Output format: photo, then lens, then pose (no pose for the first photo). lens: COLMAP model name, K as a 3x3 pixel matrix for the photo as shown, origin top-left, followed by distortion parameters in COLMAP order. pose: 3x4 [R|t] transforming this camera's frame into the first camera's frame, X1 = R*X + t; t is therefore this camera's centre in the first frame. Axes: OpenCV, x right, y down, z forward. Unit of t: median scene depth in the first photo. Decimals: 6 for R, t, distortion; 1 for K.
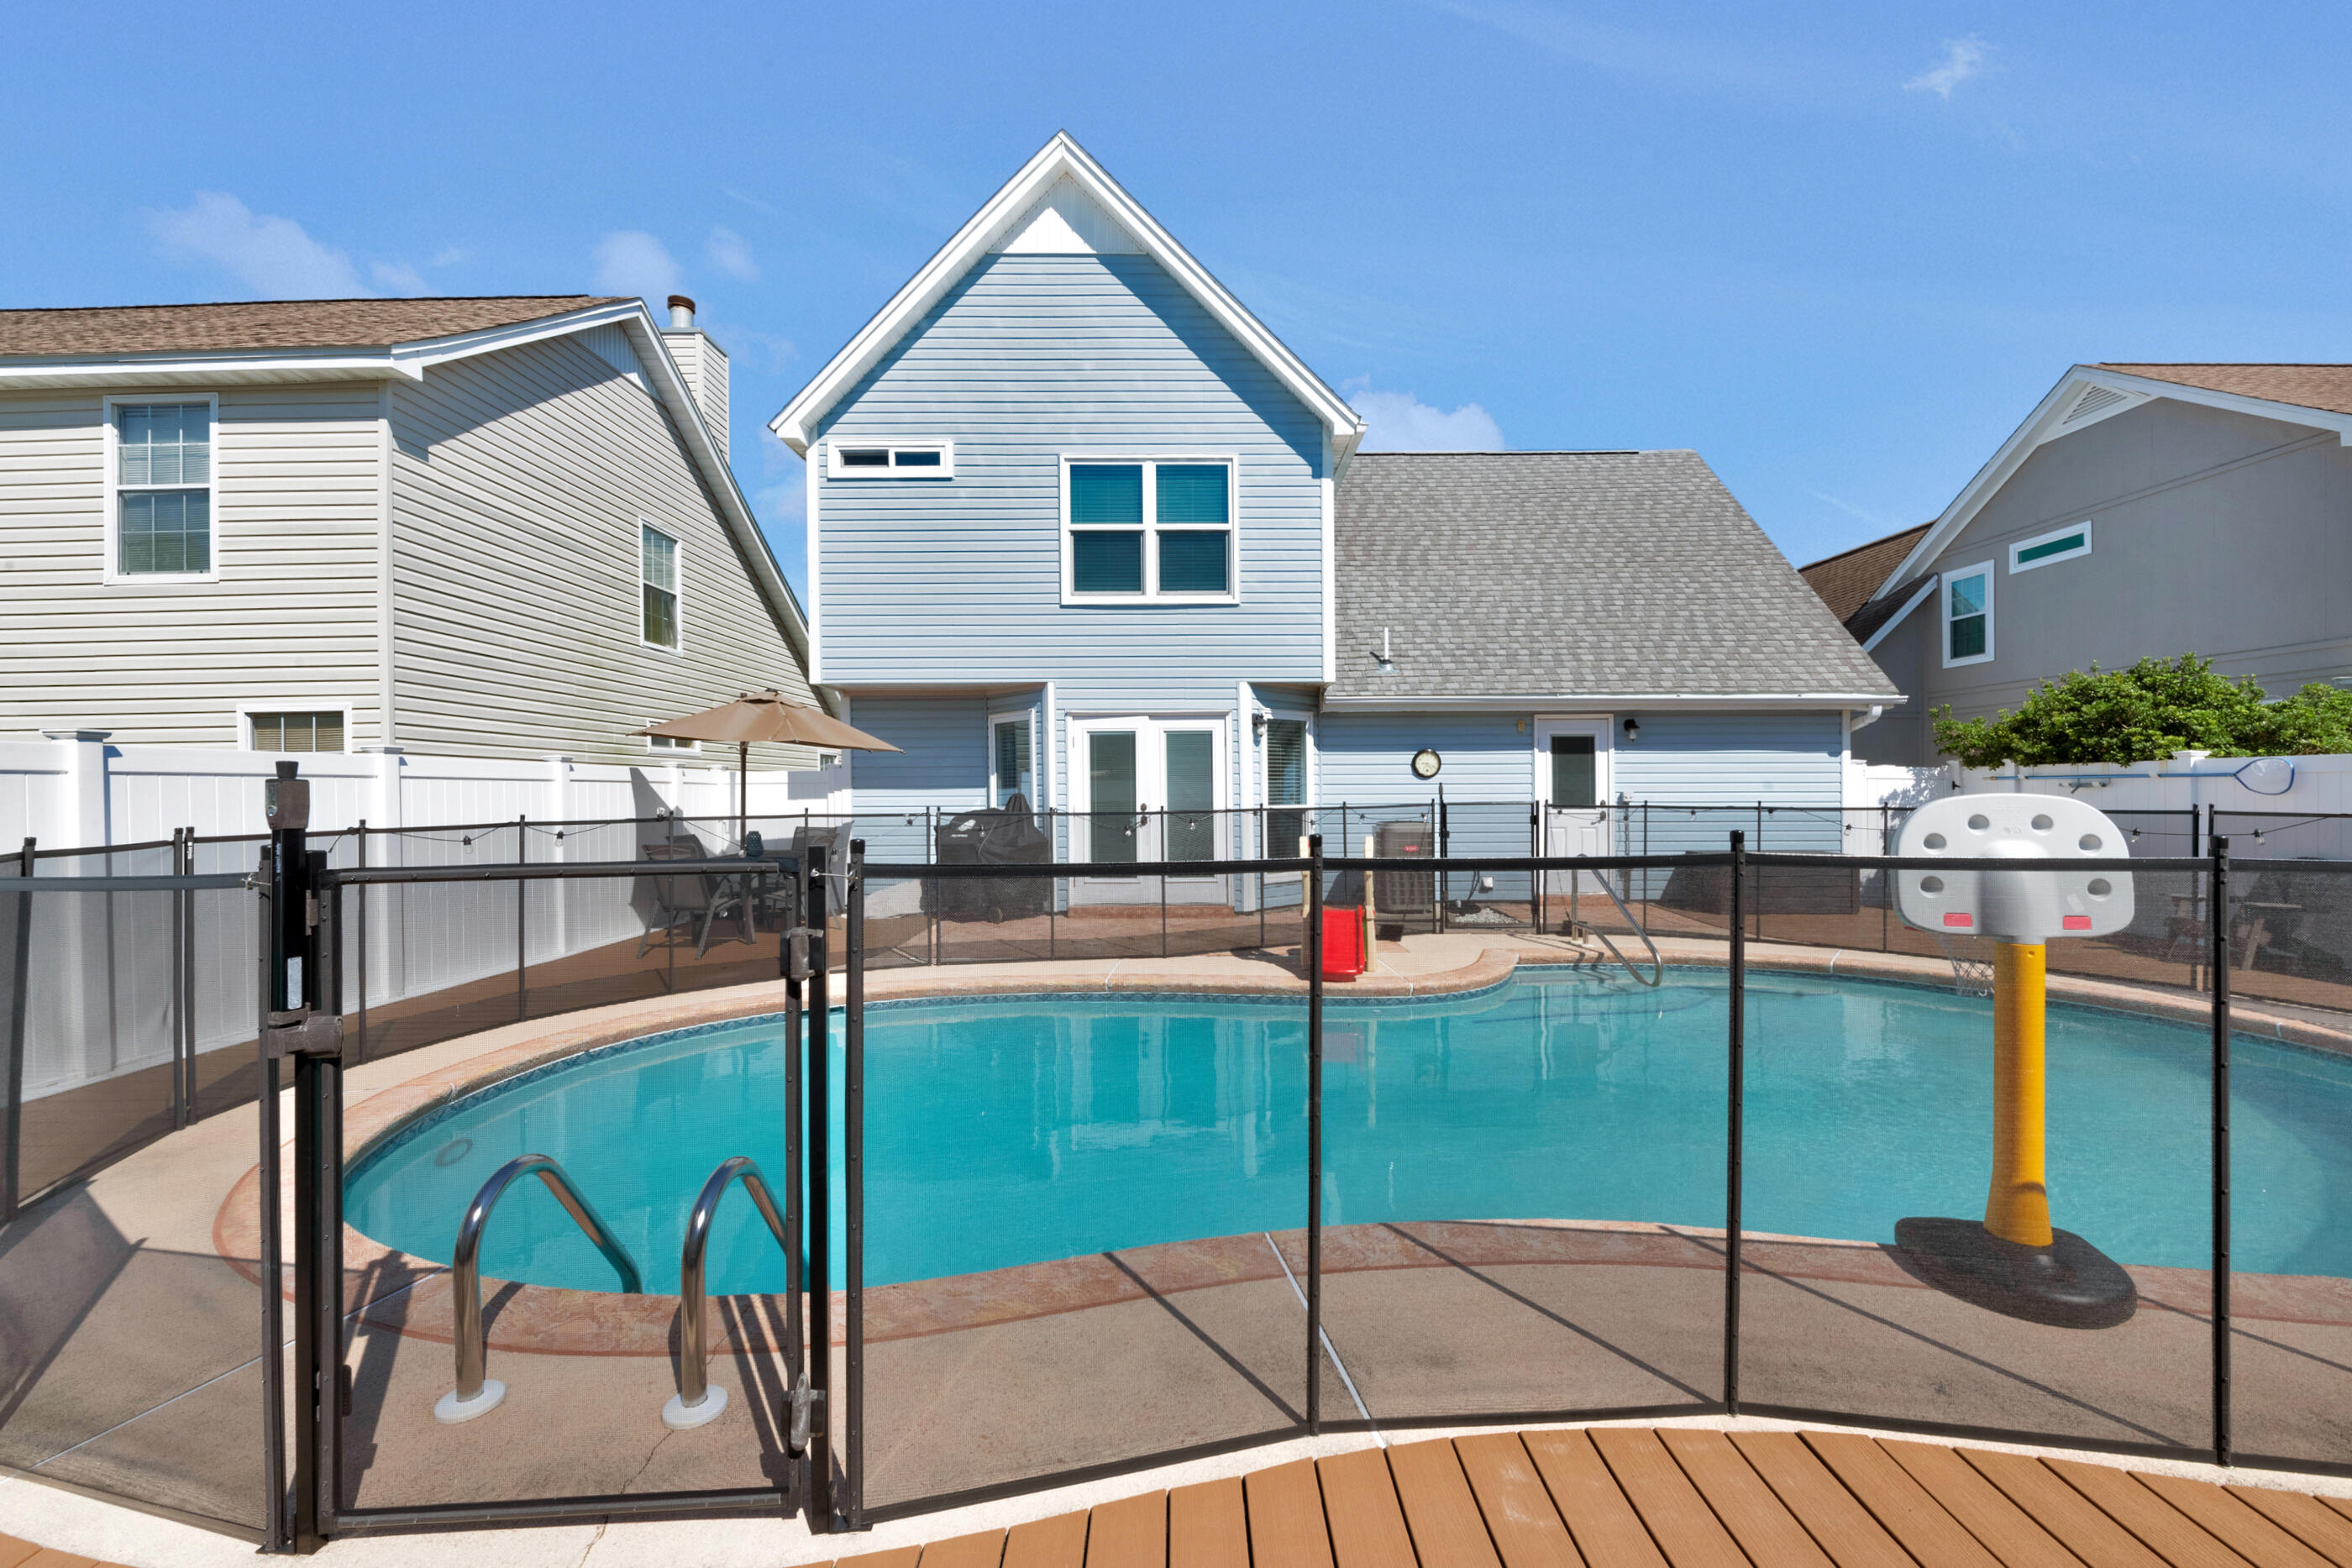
lens RADIAL K [[947.9, 0, 1216.5], [0, 947.9, 760.1], [0, 0, 1]] dist [-0.006861, 0.001292]
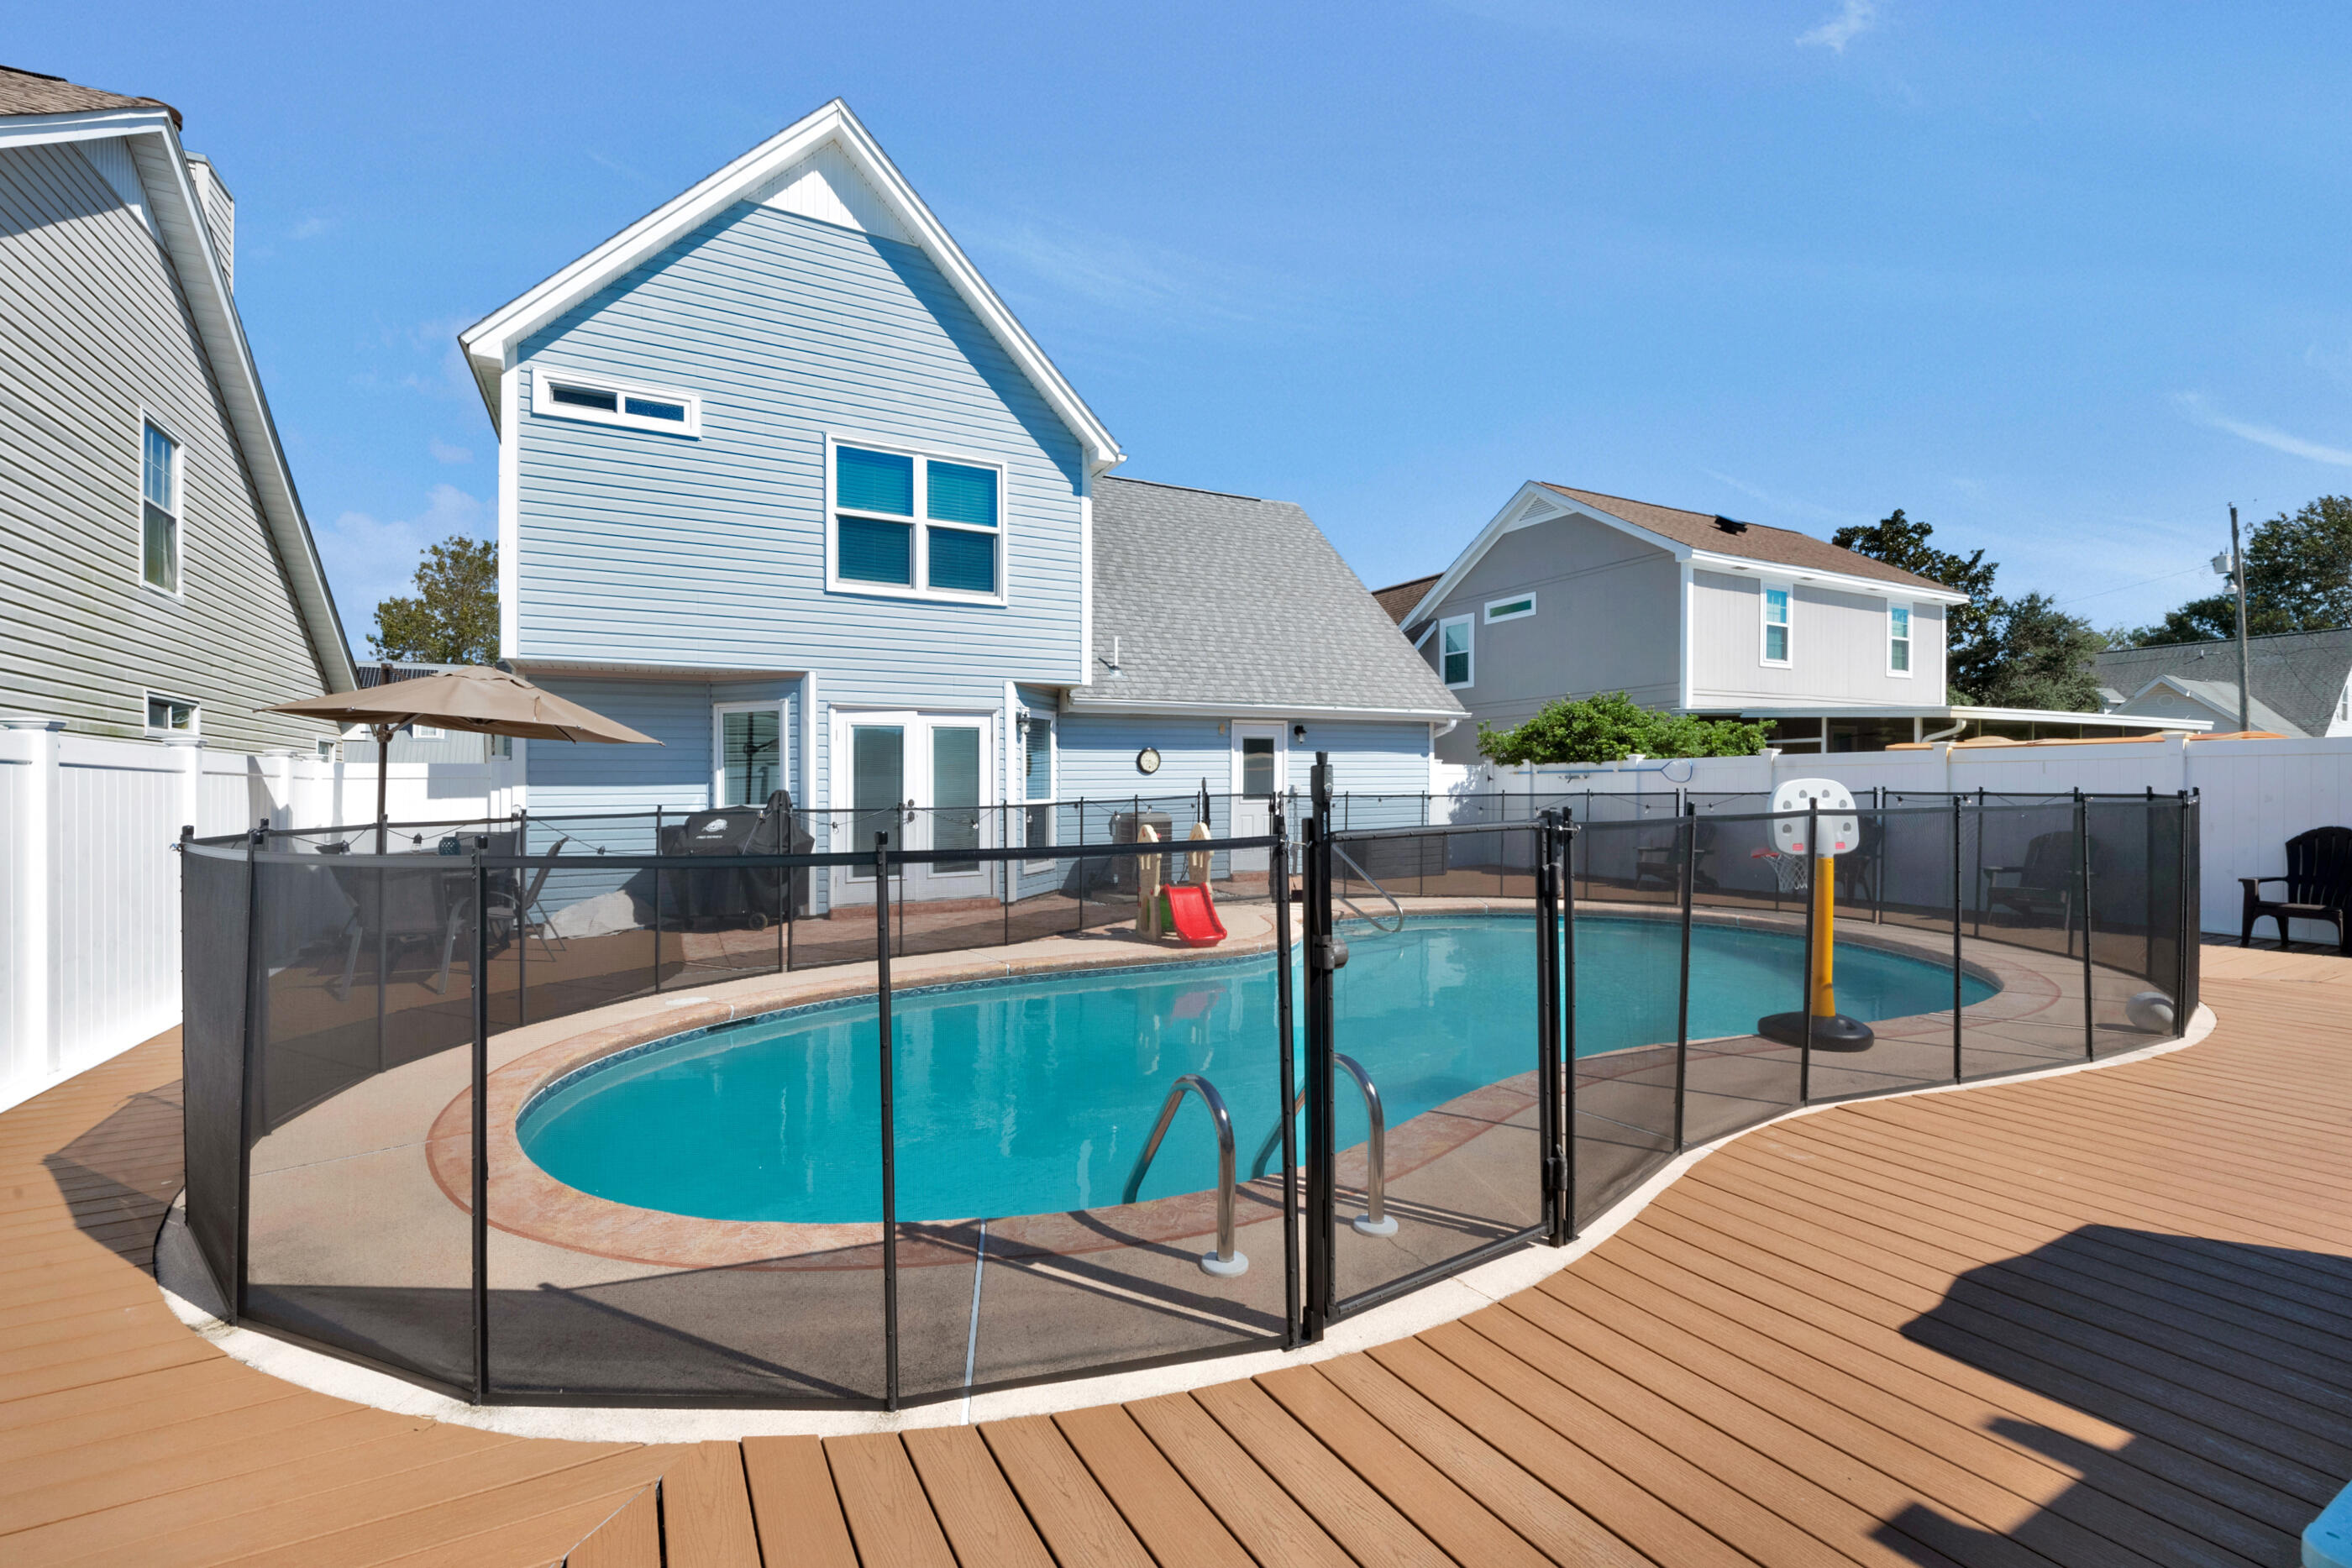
lens RADIAL K [[947.9, 0, 1208.8], [0, 947.9, 752.2], [0, 0, 1]] dist [-0.006861, 0.001292]
pose [[0.875671, 0.011145, 0.482780, -0.281143], [-0.009196, 0.999937, -0.006403, 0.000850], [-0.482821, 0.001168, 0.875718, -0.017389]]
